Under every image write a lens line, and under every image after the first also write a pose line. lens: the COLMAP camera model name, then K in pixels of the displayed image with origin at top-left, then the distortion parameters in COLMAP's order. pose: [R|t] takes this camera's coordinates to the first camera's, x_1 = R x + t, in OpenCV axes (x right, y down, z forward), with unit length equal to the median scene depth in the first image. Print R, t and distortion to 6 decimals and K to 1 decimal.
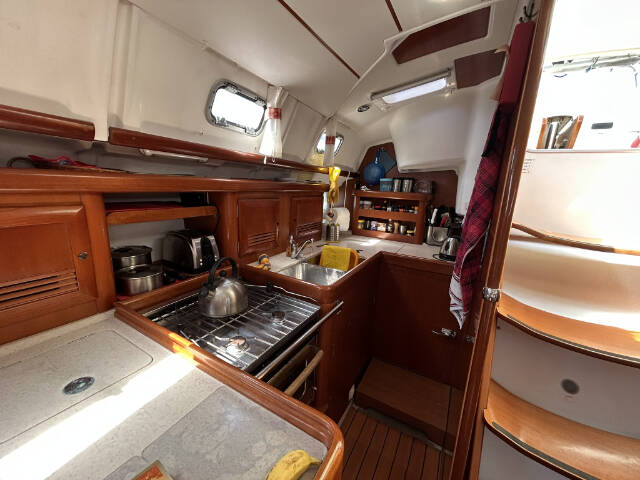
lens RADIAL K [[255.4, 0, 318.4], [0, 255.4, 236.2], [0, 0, 1]] dist [0.000975, 0.000169]
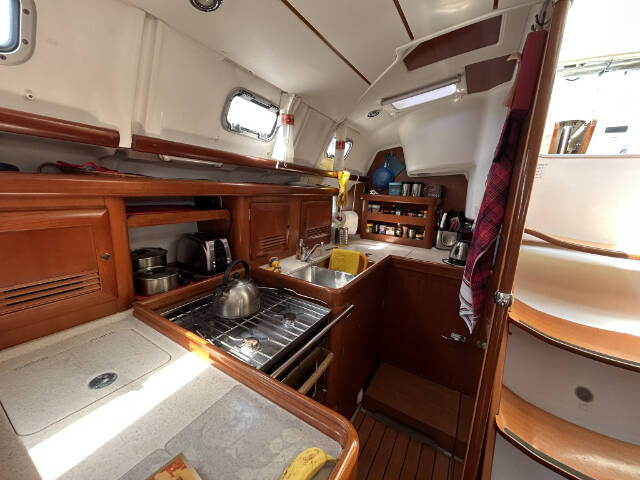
lens RADIAL K [[255.4, 0, 318.4], [0, 255.4, 236.2], [0, 0, 1]] dist [0.000975, 0.000169]
pose [[0.999648, 0.007176, -0.025537, -0.017437], [-0.007500, 0.999892, -0.012622, -0.000857], [0.025444, 0.012809, 0.999594, -0.016685]]
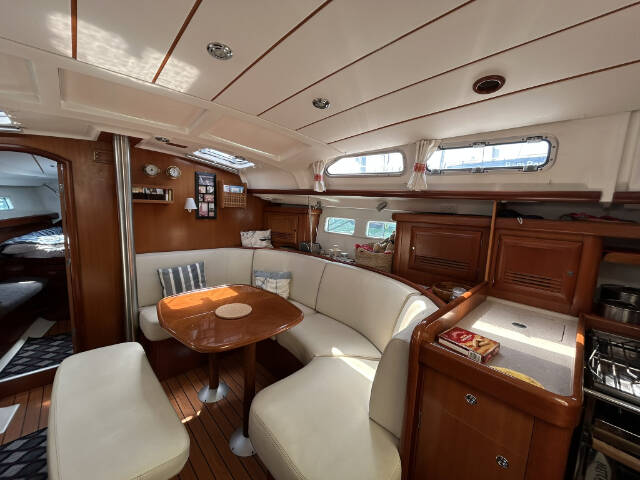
lens RADIAL K [[256.2, 0, 316.0], [0, 256.2, 242.3], [0, 0, 1]] dist [-0.000124, 0.000015]
pose [[-0.285949, 0.066282, -0.955950, 0.720506], [-0.256524, 0.955899, 0.143011, 0.046715], [0.923271, 0.286118, -0.256336, -0.068876]]
